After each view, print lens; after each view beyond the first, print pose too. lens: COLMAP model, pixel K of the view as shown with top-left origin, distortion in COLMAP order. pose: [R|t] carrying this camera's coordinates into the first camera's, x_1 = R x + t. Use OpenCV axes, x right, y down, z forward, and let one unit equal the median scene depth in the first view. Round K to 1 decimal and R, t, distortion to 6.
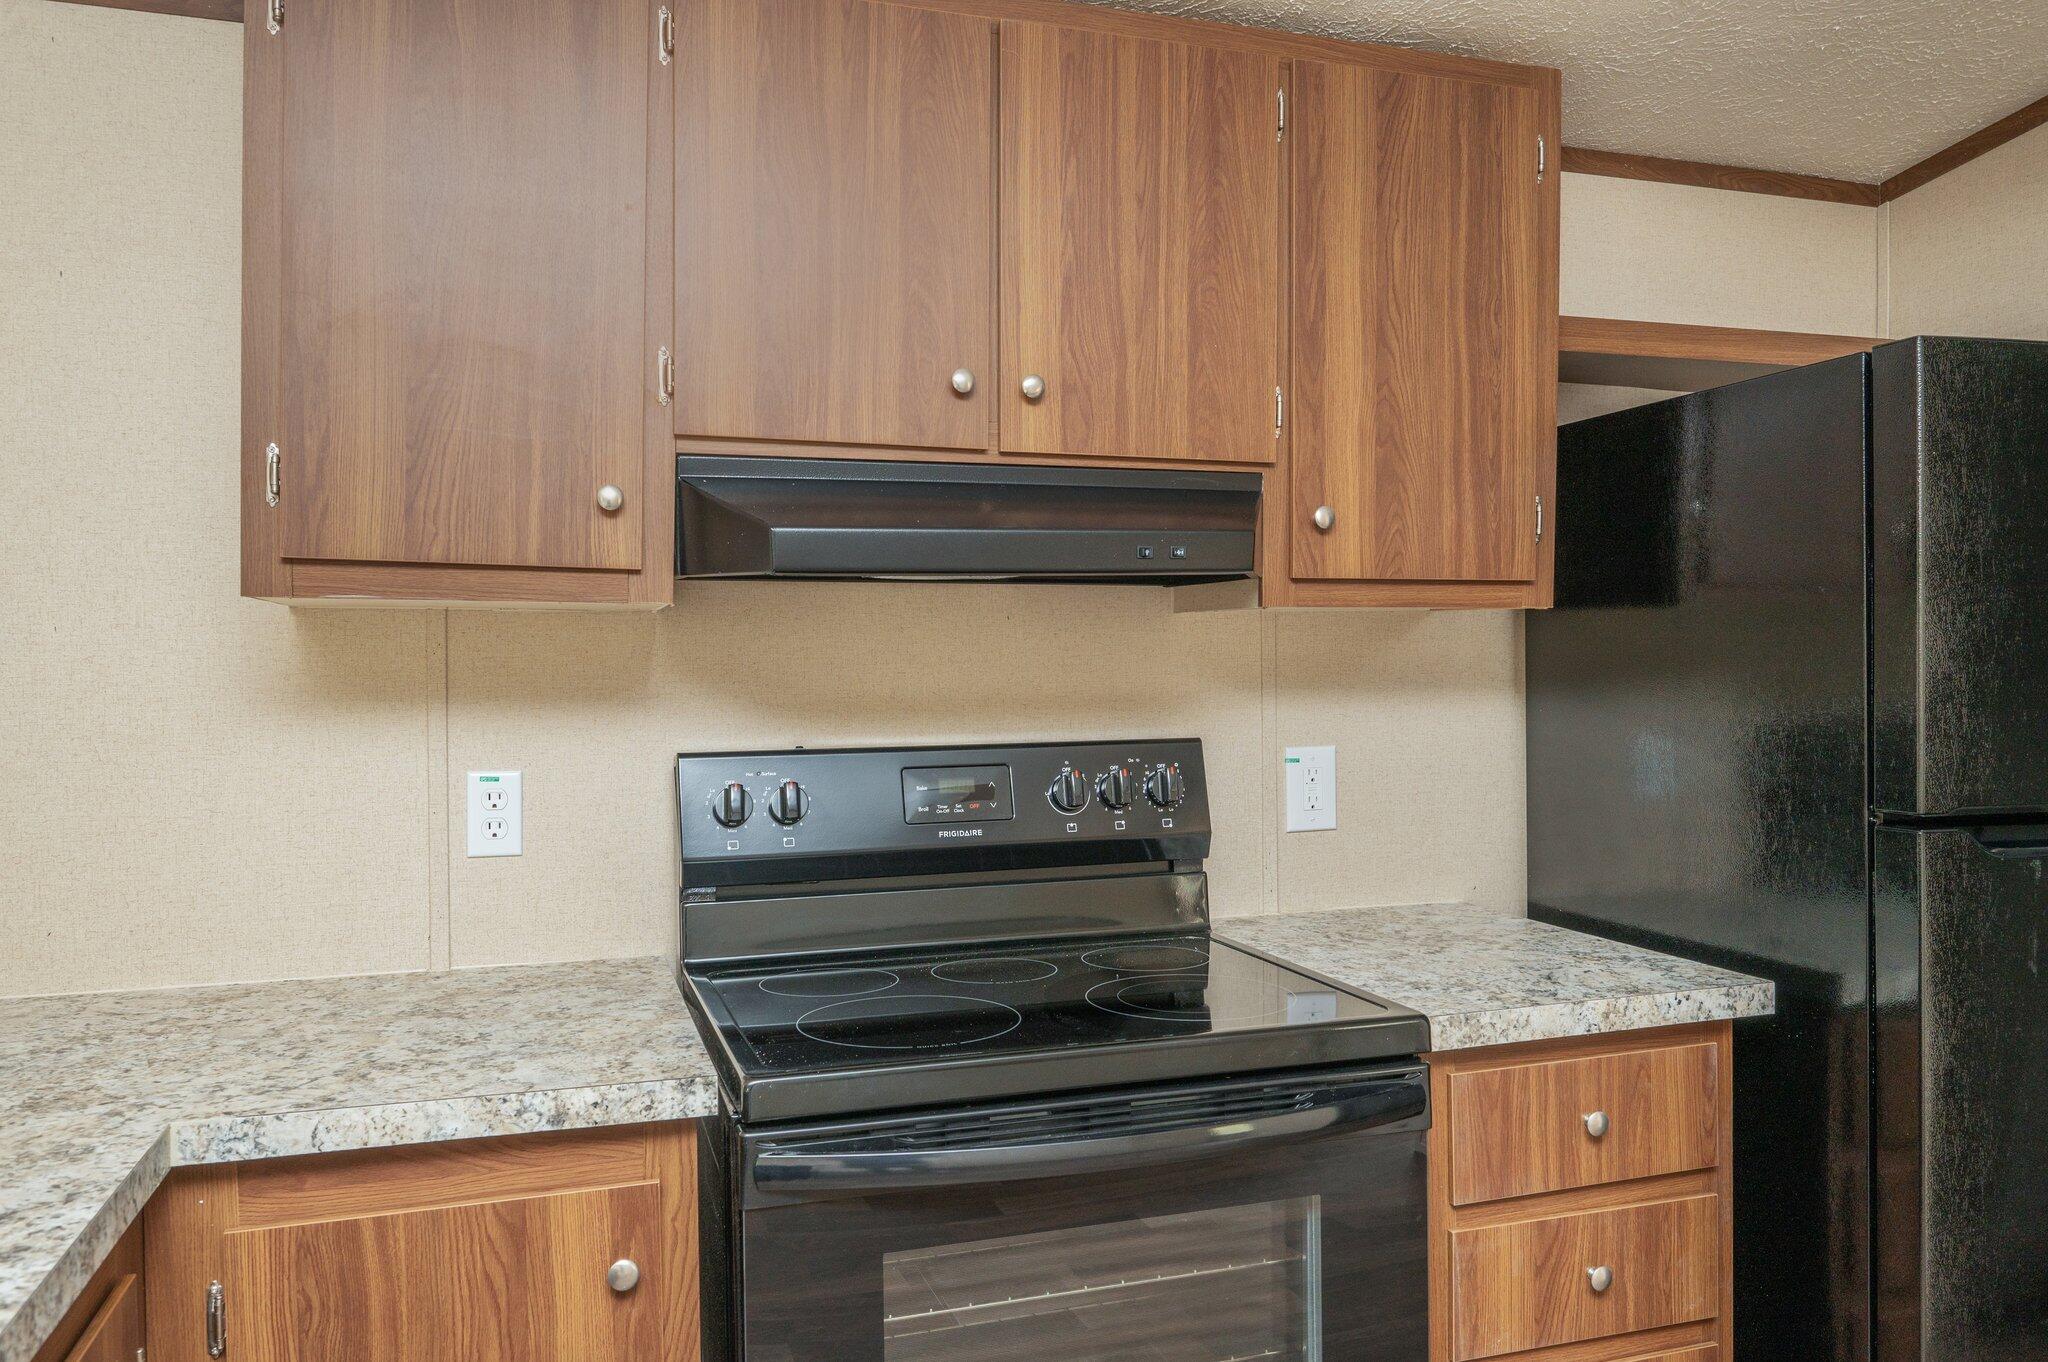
lens RADIAL K [[1514.3, 0, 1018.2], [0, 1514.3, 683.3], [0, 0, 1]] dist [-0.004536, 0.006301]
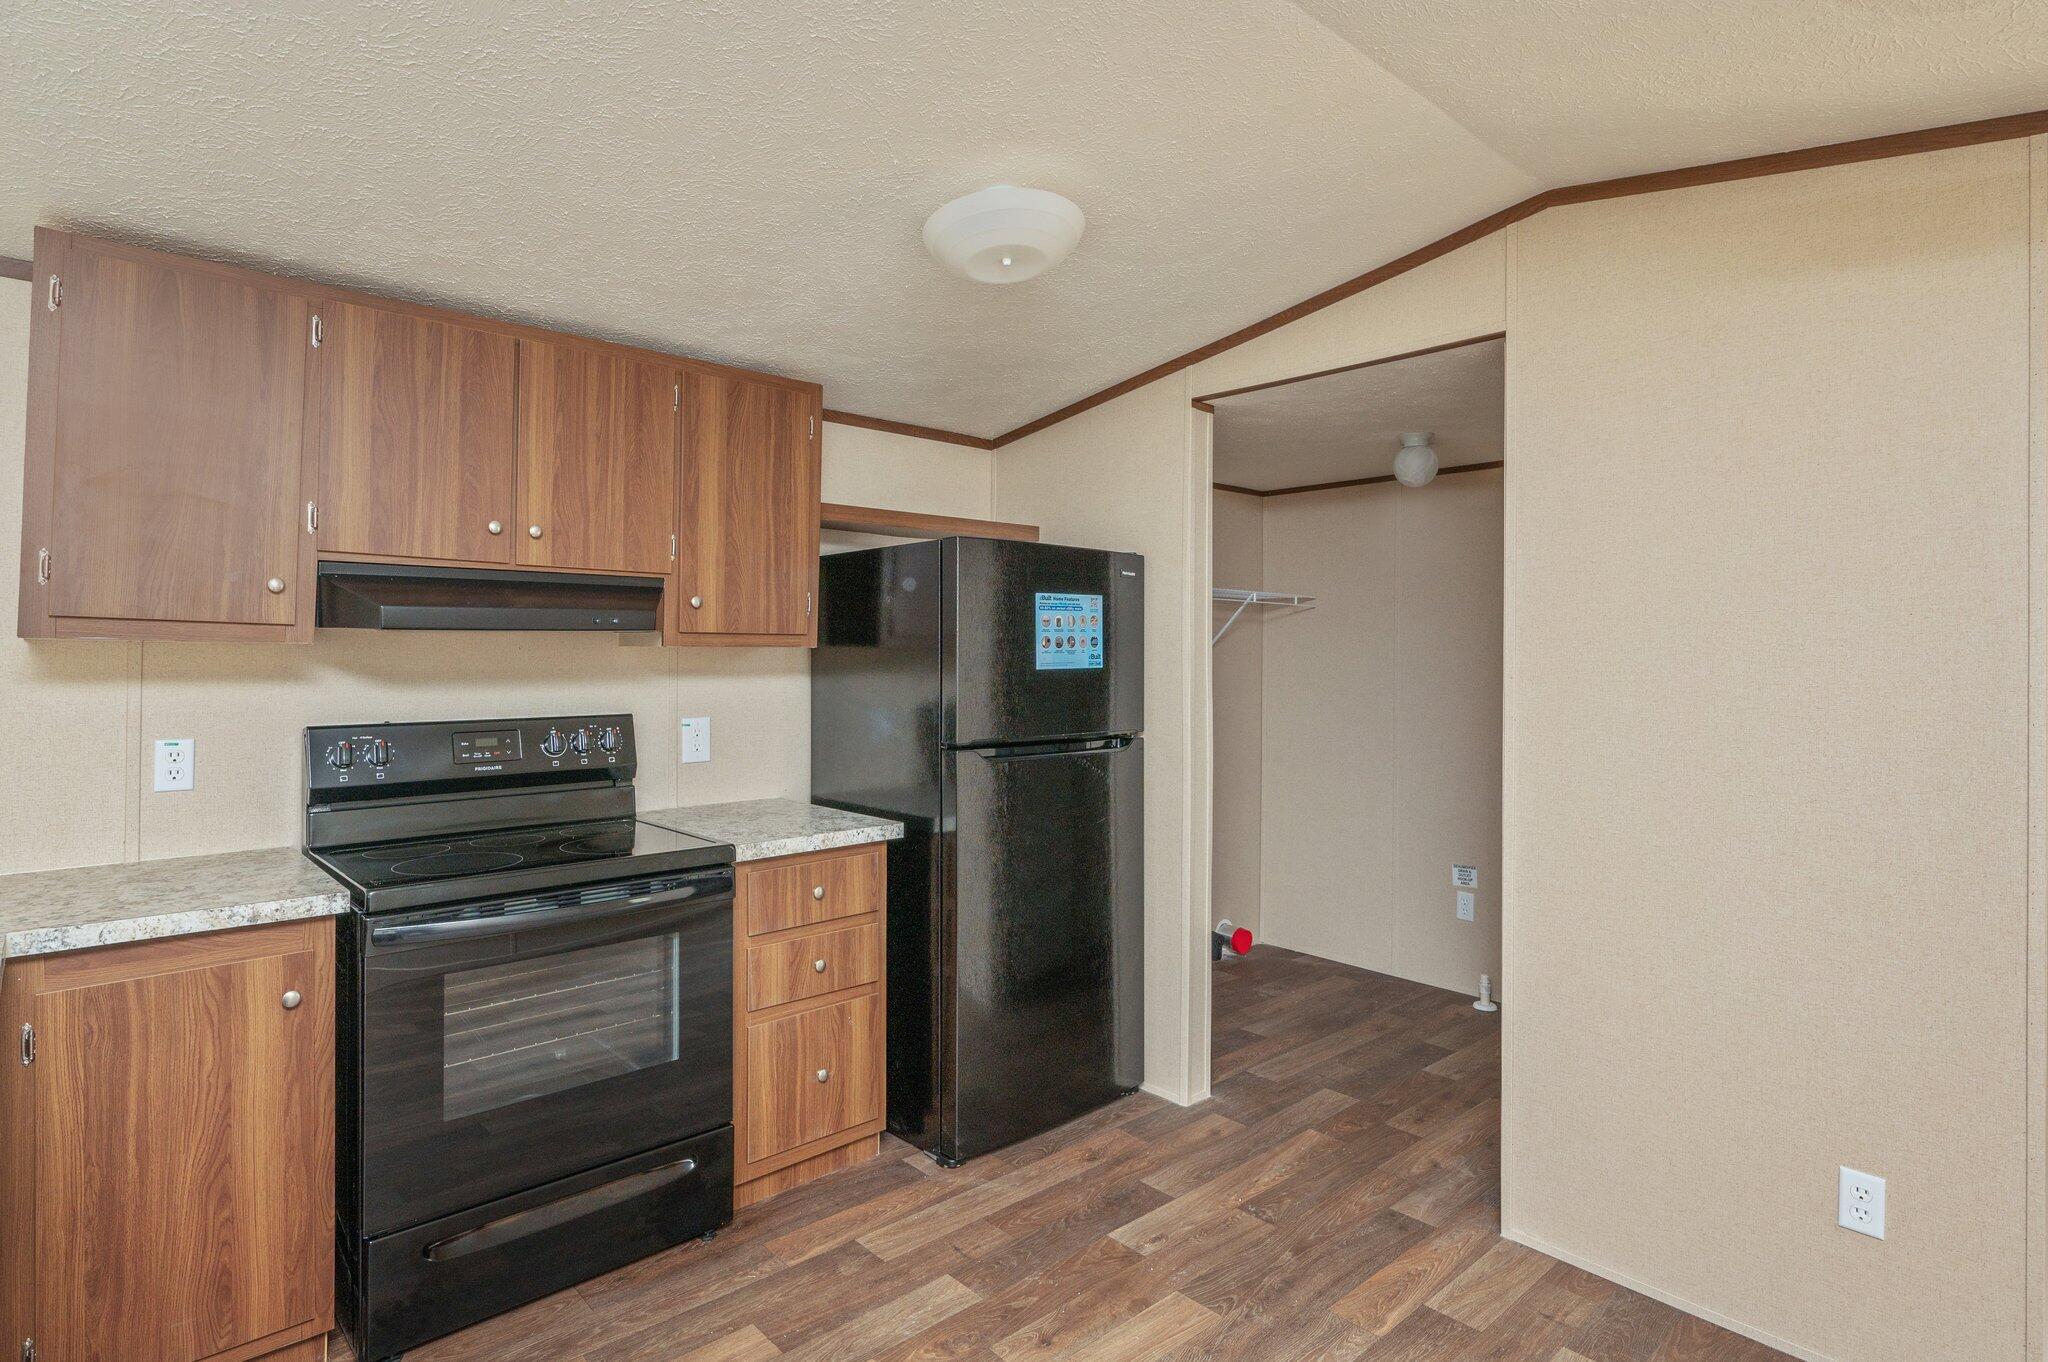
lens RADIAL K [[1080.2, 0, 1028.1], [0, 1080.2, 641.8], [0, 0, 1]] dist [-0.000955, -0.001211]
pose [[0.908211, 0.015440, 0.418229, 0.006312], [-0.003848, 0.999585, -0.028545, -0.020150], [-0.418496, 0.024315, 0.907893, -0.498543]]
